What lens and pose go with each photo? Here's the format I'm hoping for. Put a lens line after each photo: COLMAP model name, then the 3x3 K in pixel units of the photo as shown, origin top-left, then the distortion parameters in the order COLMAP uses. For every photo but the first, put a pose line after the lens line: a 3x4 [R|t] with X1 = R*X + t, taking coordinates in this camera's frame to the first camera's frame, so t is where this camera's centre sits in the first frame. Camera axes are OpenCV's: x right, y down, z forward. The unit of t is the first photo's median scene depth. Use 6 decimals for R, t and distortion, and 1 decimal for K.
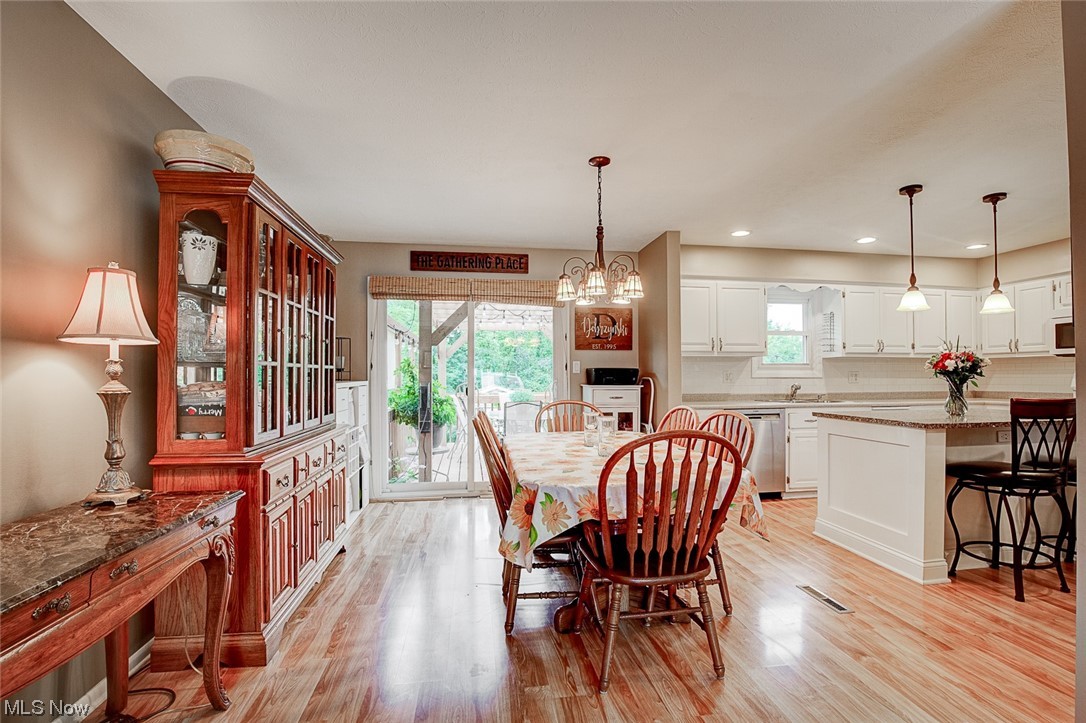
lens RADIAL K [[503.1, 0, 568.5], [0, 503.1, 367.4], [0, 0, 1]] dist [-0.029602, 0.000942]
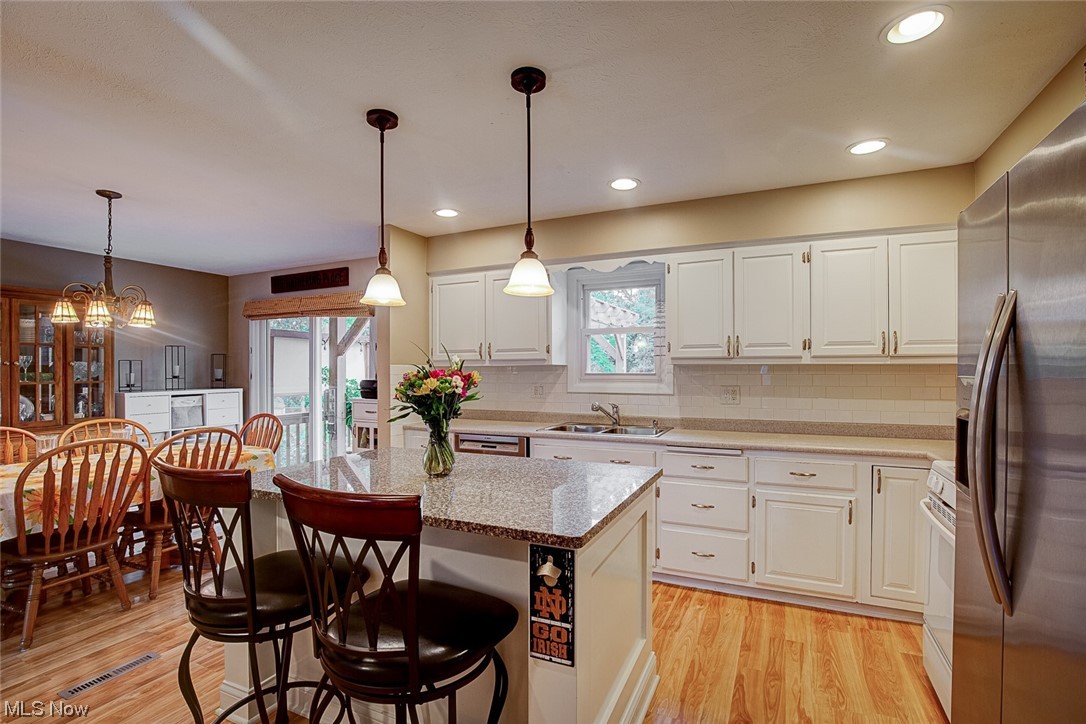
lens RADIAL K [[477.1, 0, 540.3], [0, 477.1, 370.0], [0, 0, 1]] dist [-0.002878, 0.000058]
pose [[0.835297, -0.000170, -0.549800, 0.757898], [0.006346, 0.999936, 0.009331, -0.021263], [0.549763, -0.011283, 0.835244, 0.388636]]
